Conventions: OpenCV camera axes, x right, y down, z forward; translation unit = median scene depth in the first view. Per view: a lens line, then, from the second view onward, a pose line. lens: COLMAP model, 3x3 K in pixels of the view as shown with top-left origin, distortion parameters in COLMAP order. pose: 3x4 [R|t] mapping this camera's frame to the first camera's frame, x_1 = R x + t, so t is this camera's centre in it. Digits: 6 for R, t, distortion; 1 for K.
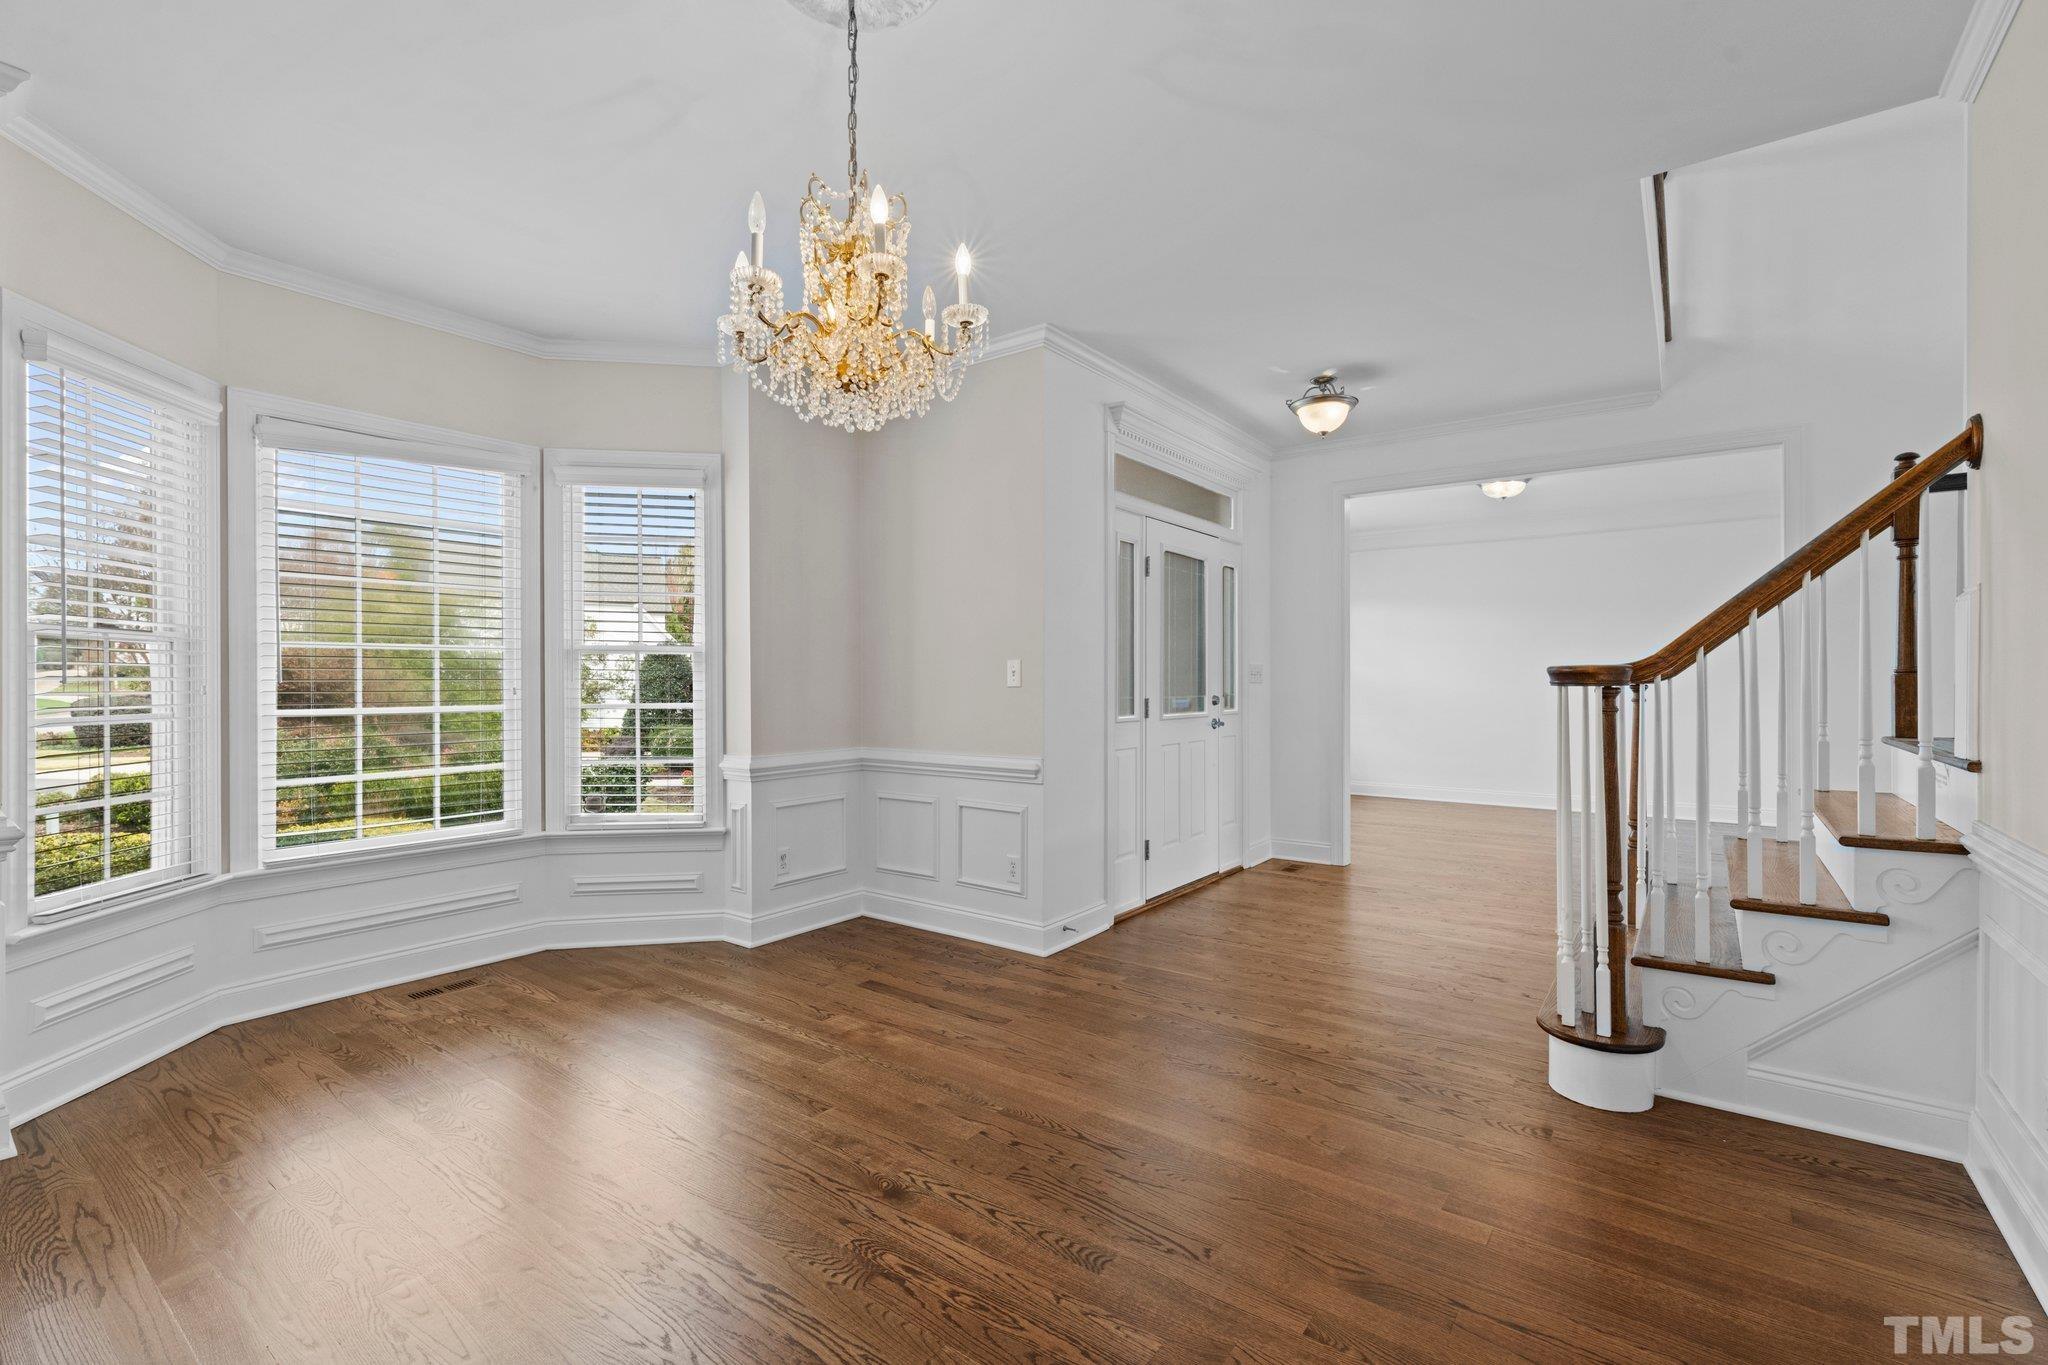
lens RADIAL K [[892.5, 0, 1002.9], [0, 892.5, 683.8], [0, 0, 1]] dist [0.004287, -0.002274]
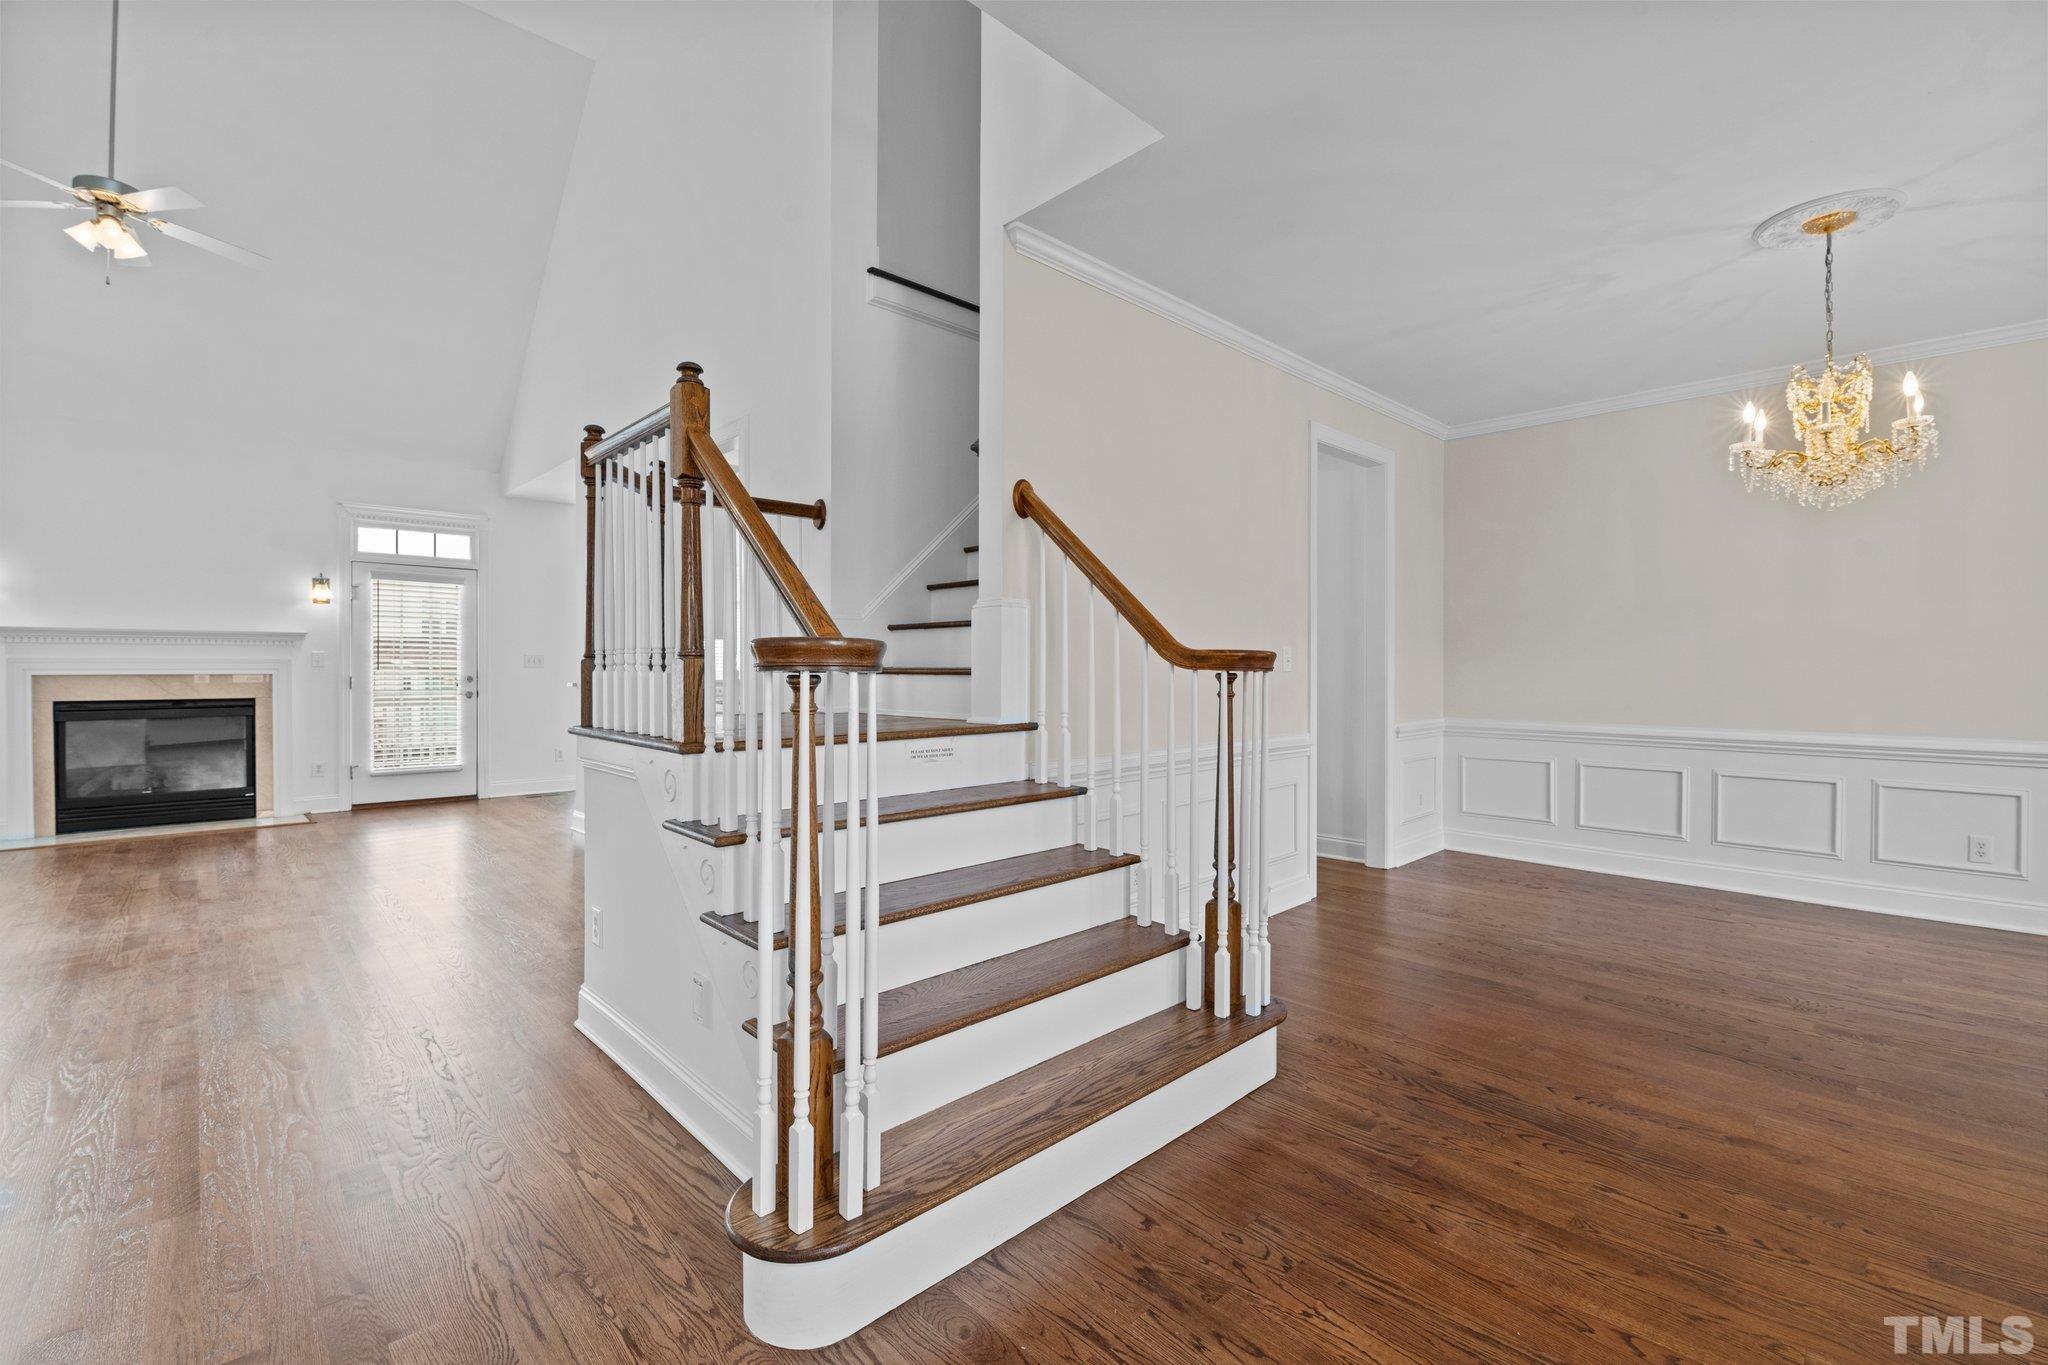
lens RADIAL K [[892.5, 0, 1017.7], [0, 892.5, 680.6], [0, 0, 1]] dist [0.004287, -0.002274]
pose [[-0.990469, -0.001283, 0.137730, 0.694991], [0.001484, 0.999799, 0.019983, -0.007534], [-0.137728, 0.019997, -0.990268, 1.837446]]
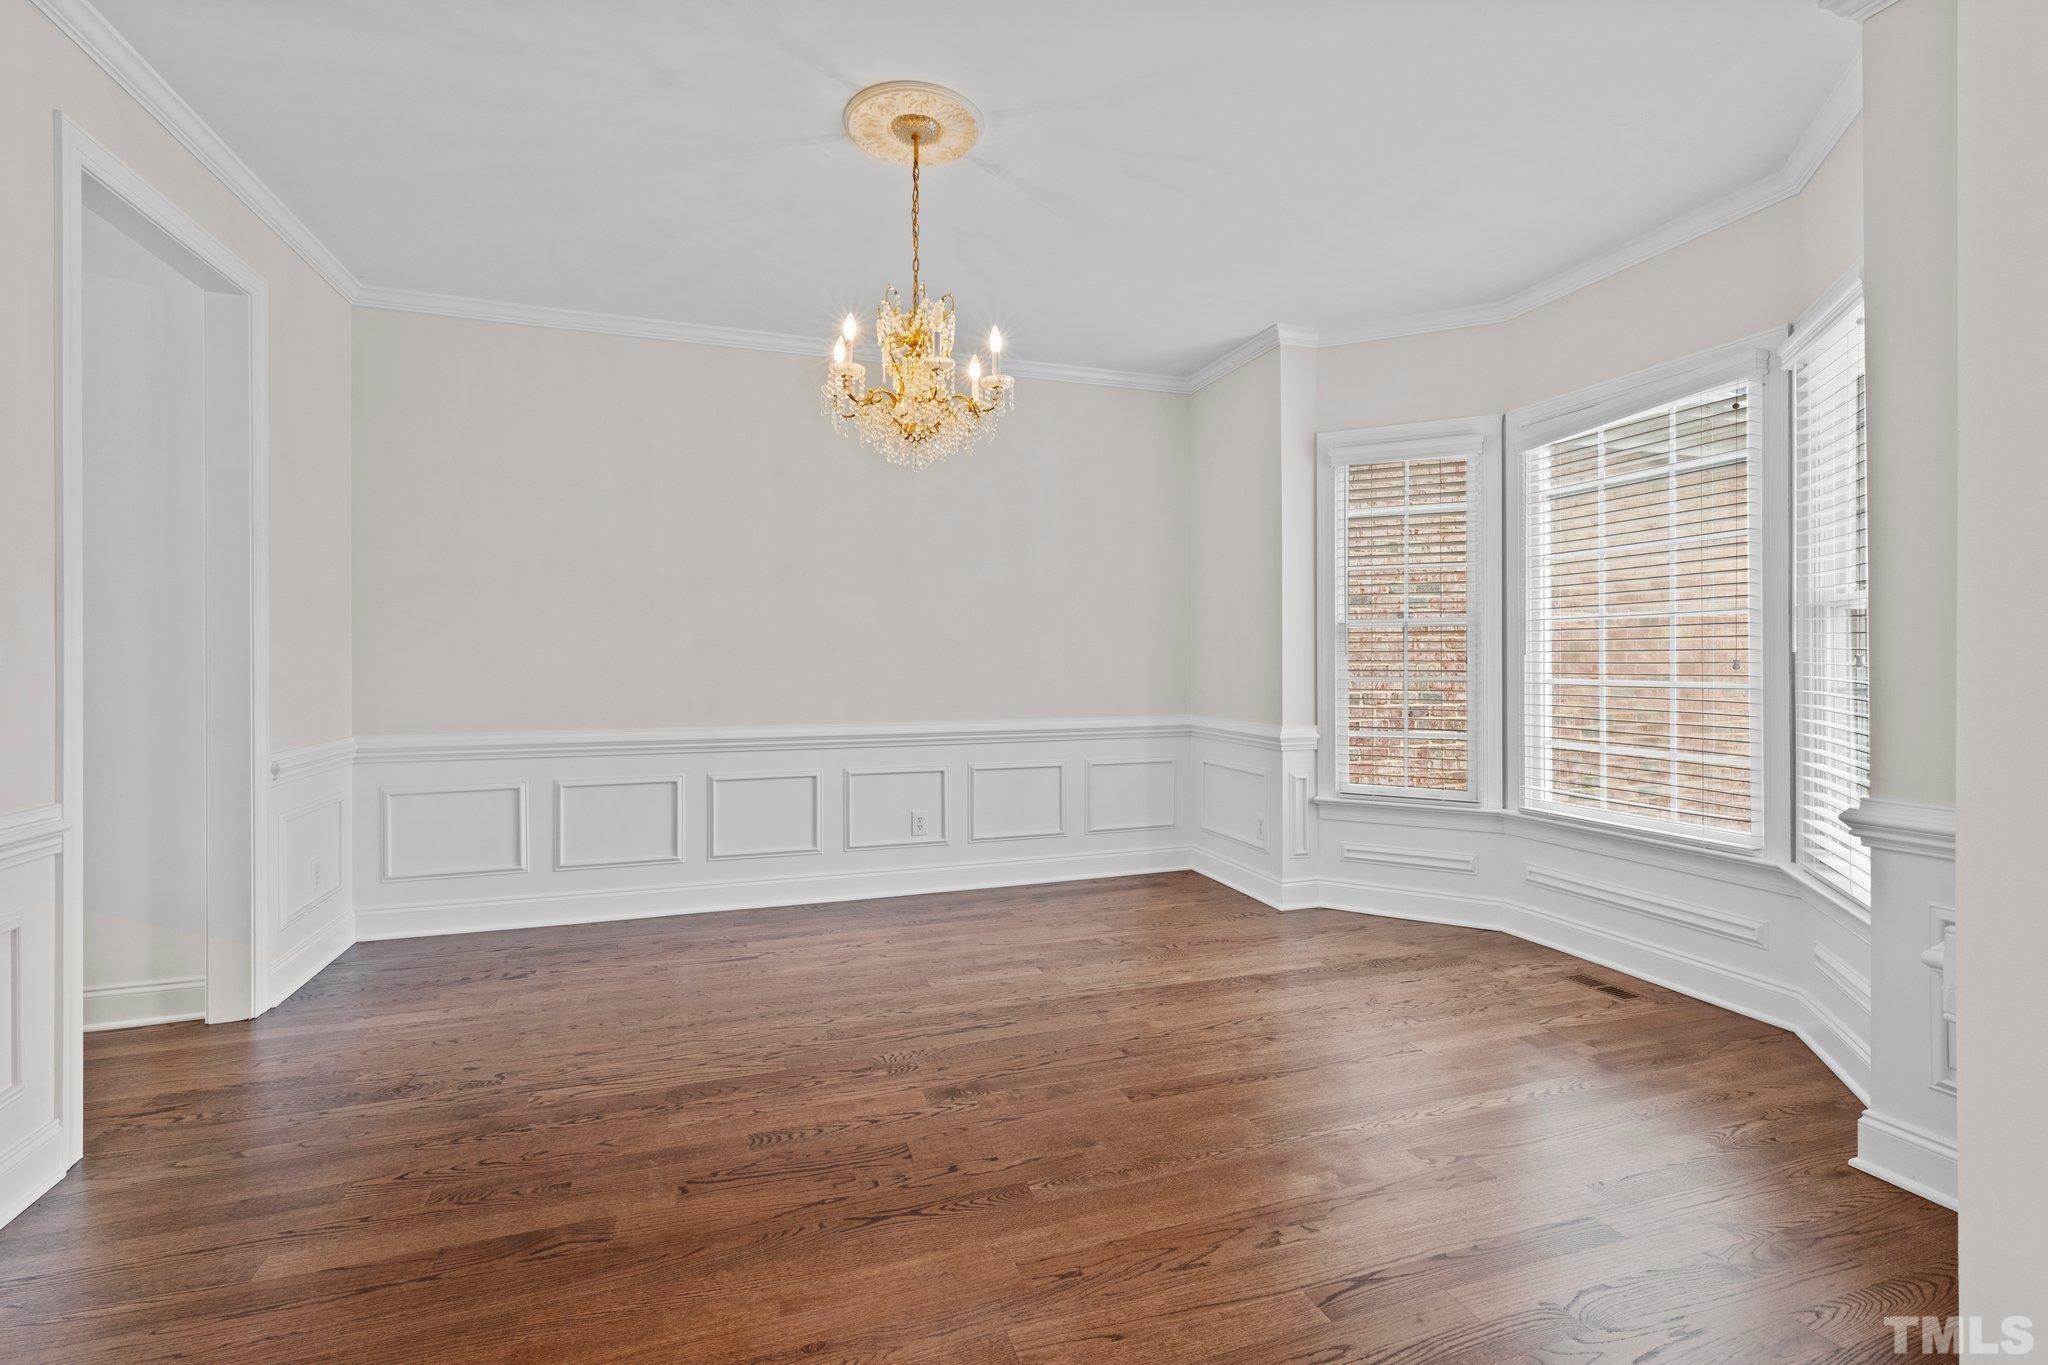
lens RADIAL K [[892.5, 0, 1024.6], [0, 892.5, 647.9], [0, 0, 1]] dist [0.004287, -0.002274]
pose [[-0.542561, -0.006561, -0.839991, 0.583384], [0.001352, 0.999961, -0.008683, 0.000103], [0.840015, -0.005847, -0.542531, 1.236072]]
